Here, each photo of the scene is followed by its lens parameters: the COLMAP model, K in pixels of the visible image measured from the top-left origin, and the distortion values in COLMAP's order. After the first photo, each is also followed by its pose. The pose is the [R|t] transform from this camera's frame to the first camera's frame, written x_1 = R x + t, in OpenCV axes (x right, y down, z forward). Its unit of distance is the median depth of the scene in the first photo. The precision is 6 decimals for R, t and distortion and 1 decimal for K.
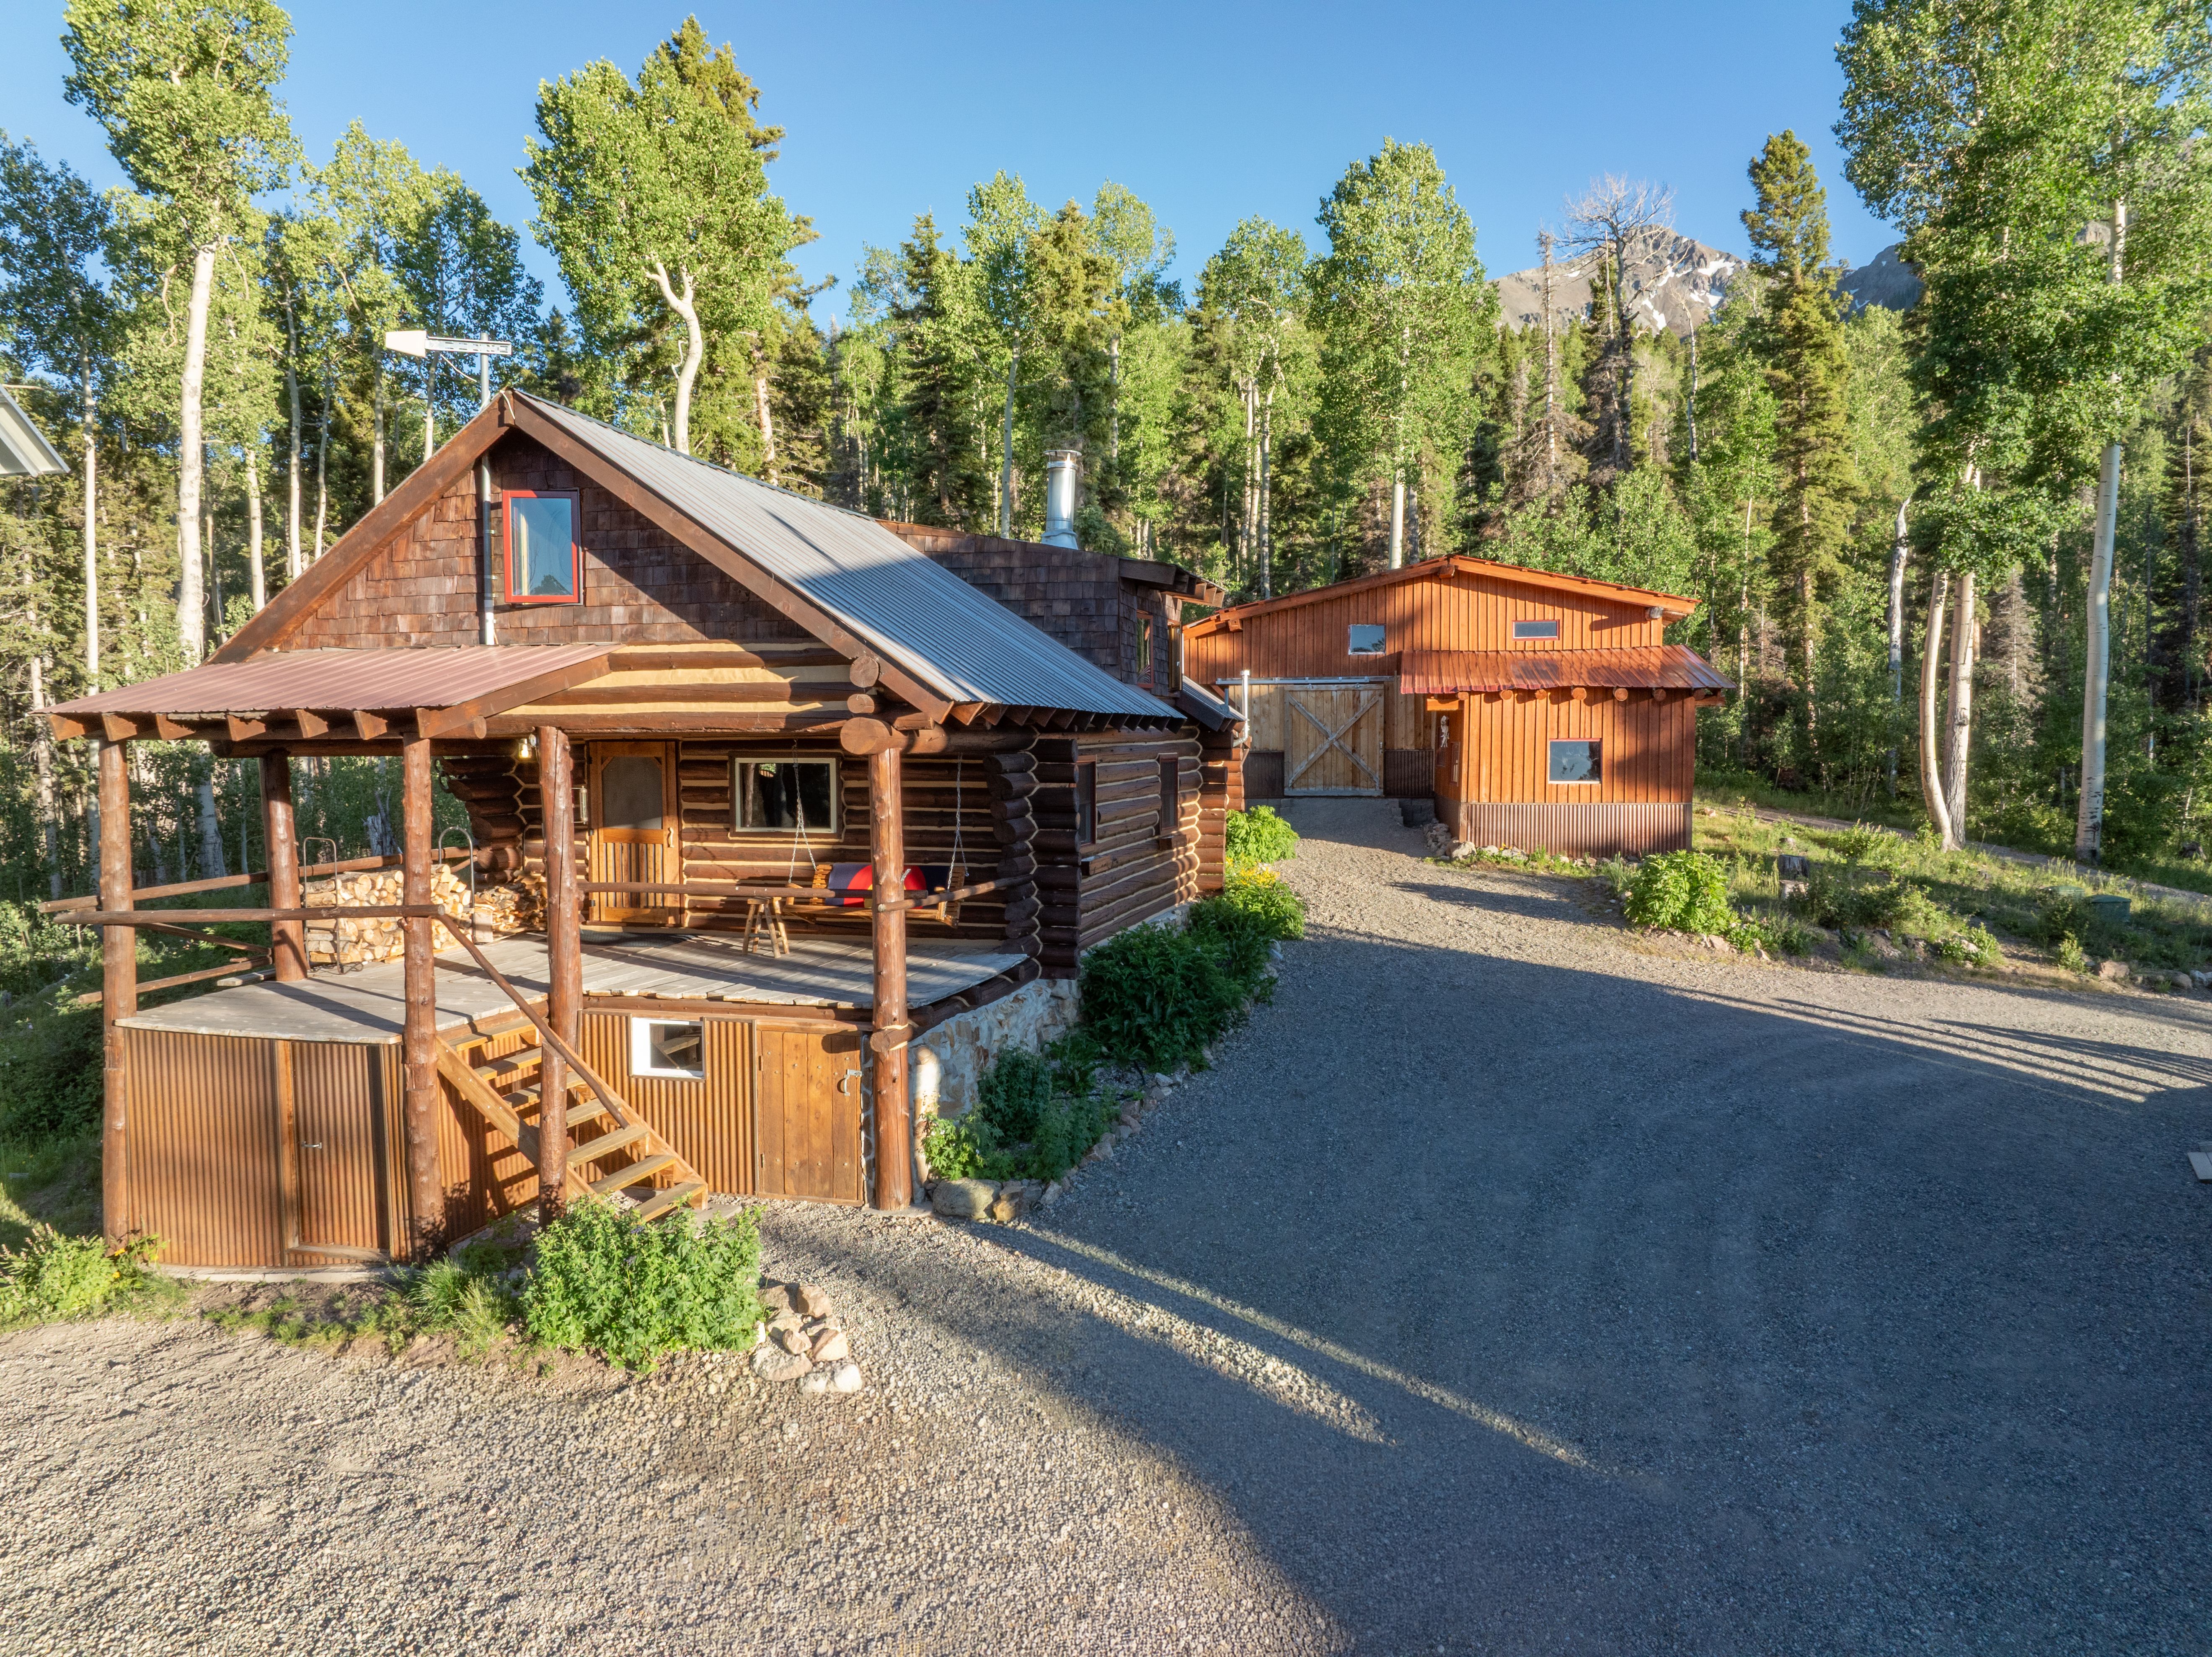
lens RADIAL K [[1407.6, 0, 1193.1], [0, 1407.6, 822.4], [0, 0, 1]] dist [-0.032223, -0.000503]
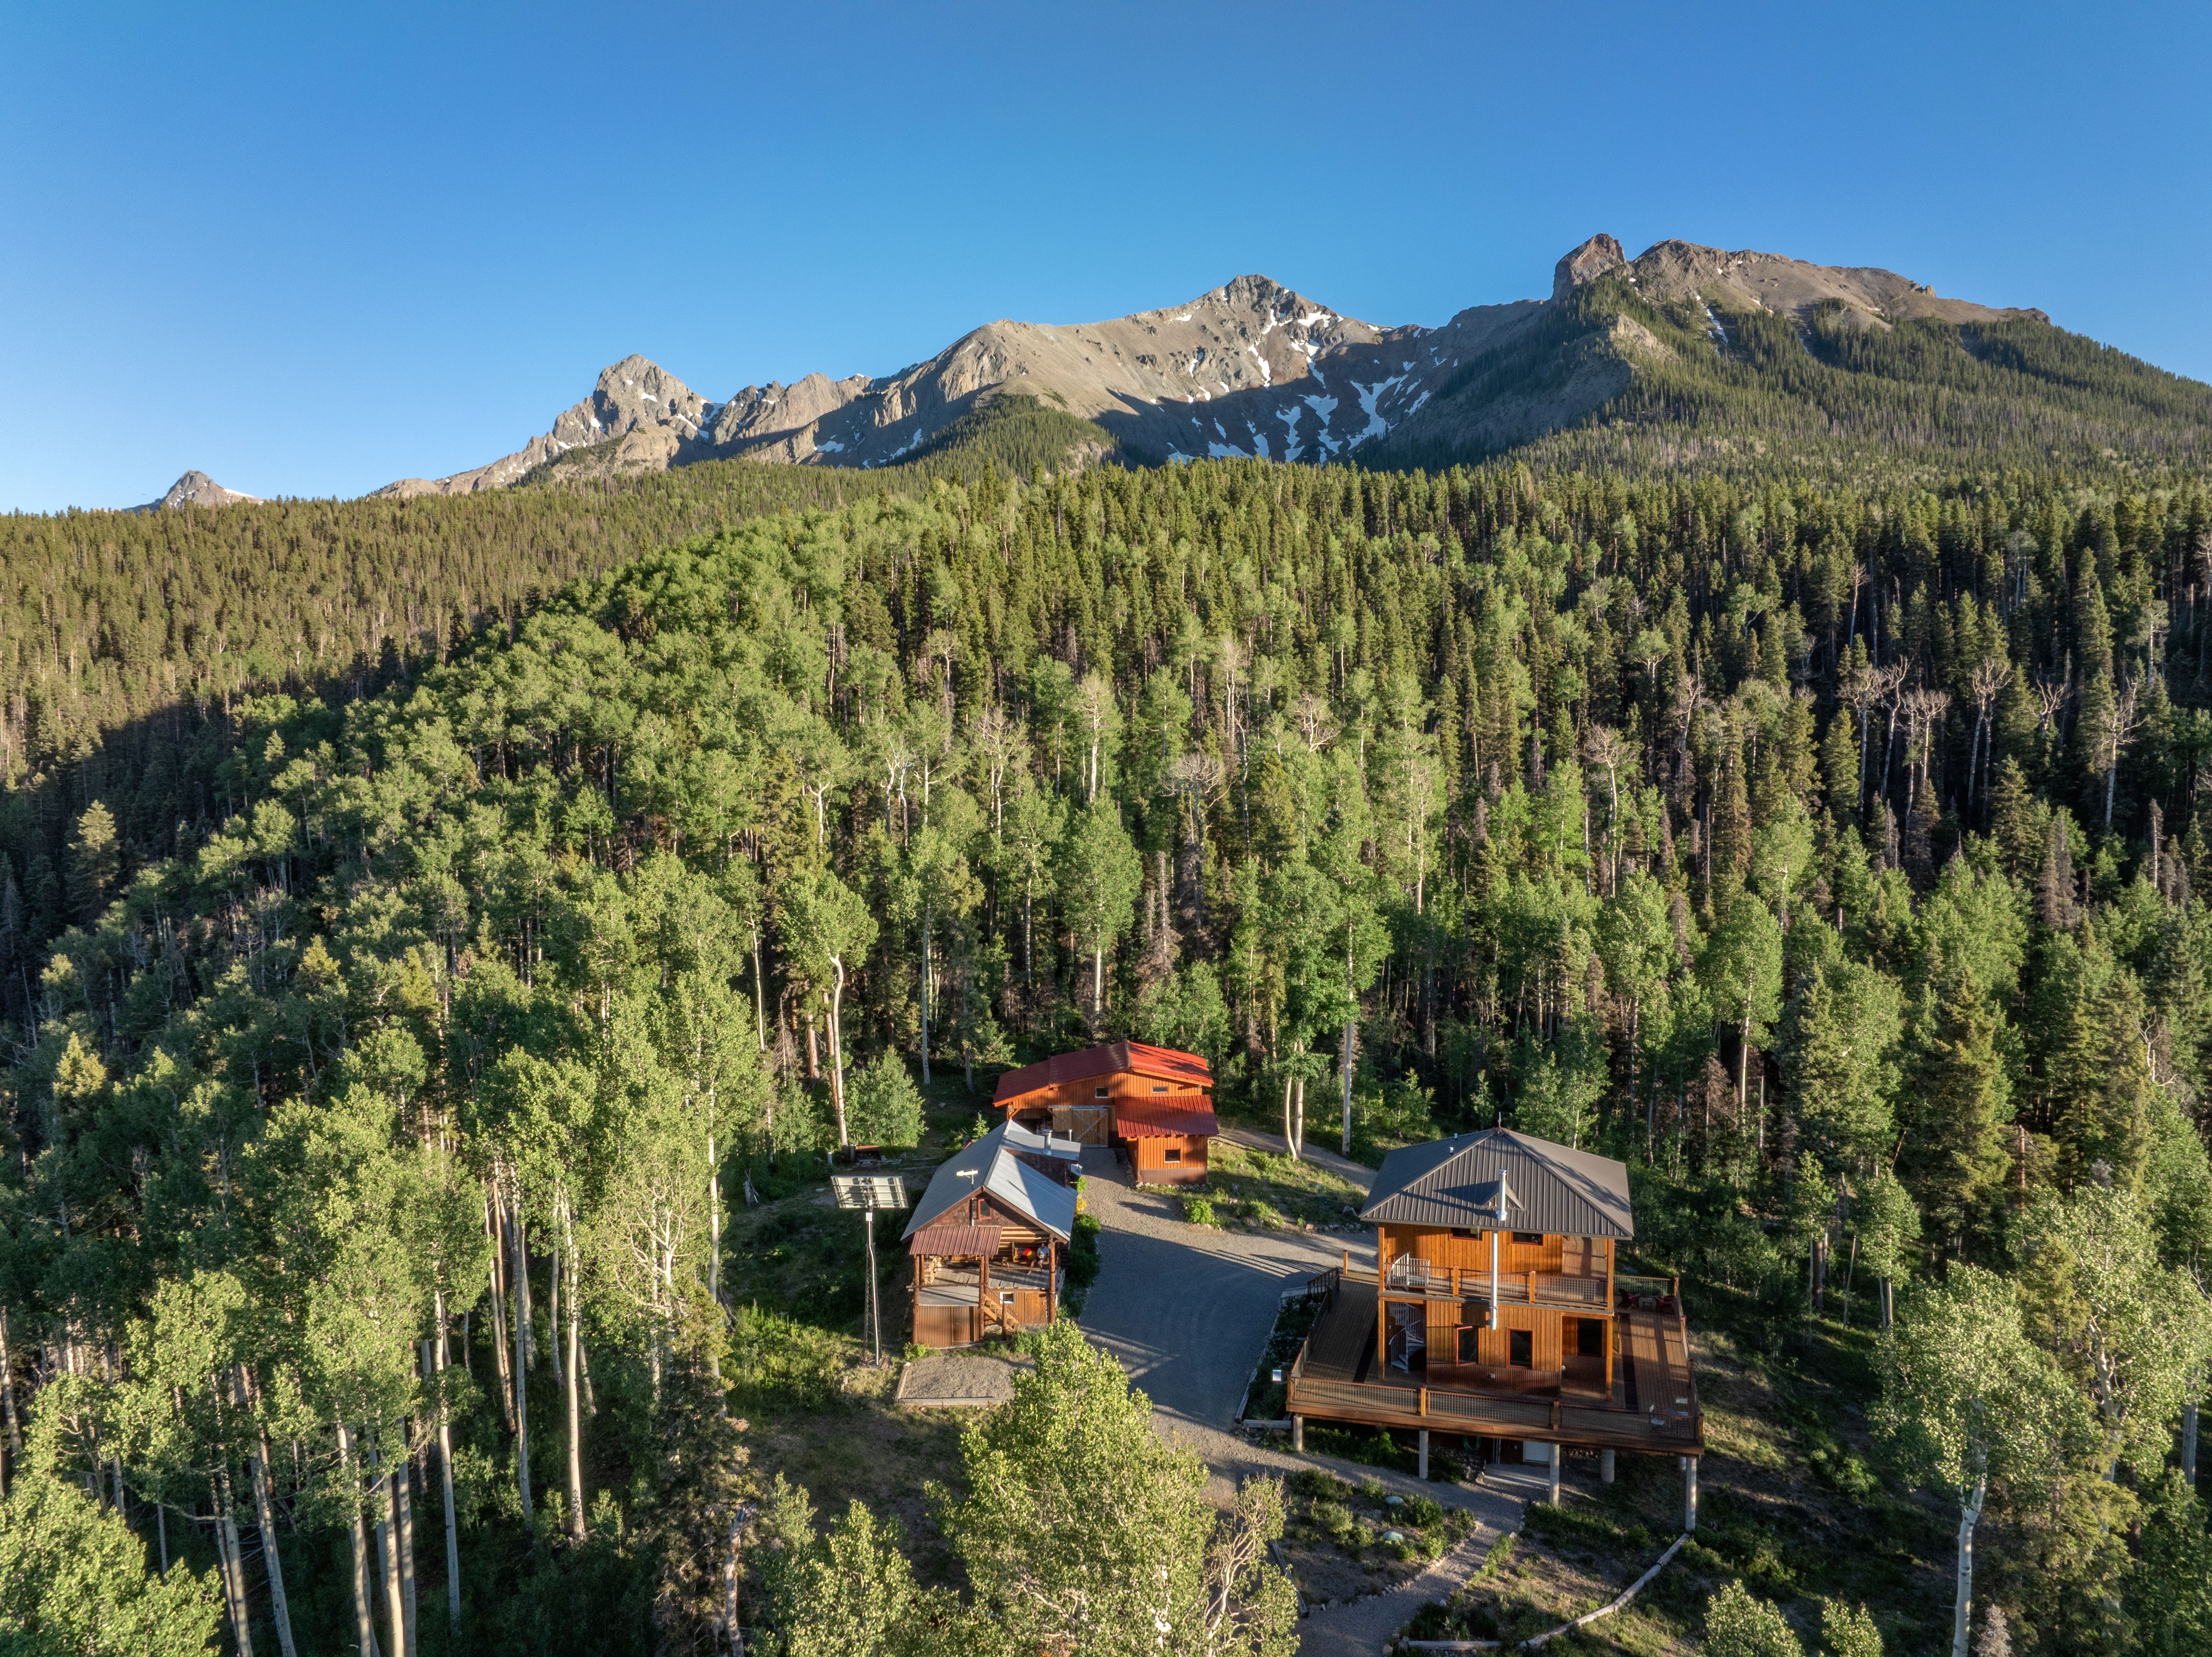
lens RADIAL K [[1381.8, 0, 1112.0], [0, 1381.8, 791.0], [0, 0, 1]] dist [-0.028758, 0.000610]
pose [[0.979005, -0.012701, 0.203441, -0.494666], [0.020042, 0.999219, -0.034063, -0.770825], [-0.202849, 0.037425, 0.978494, -2.088224]]
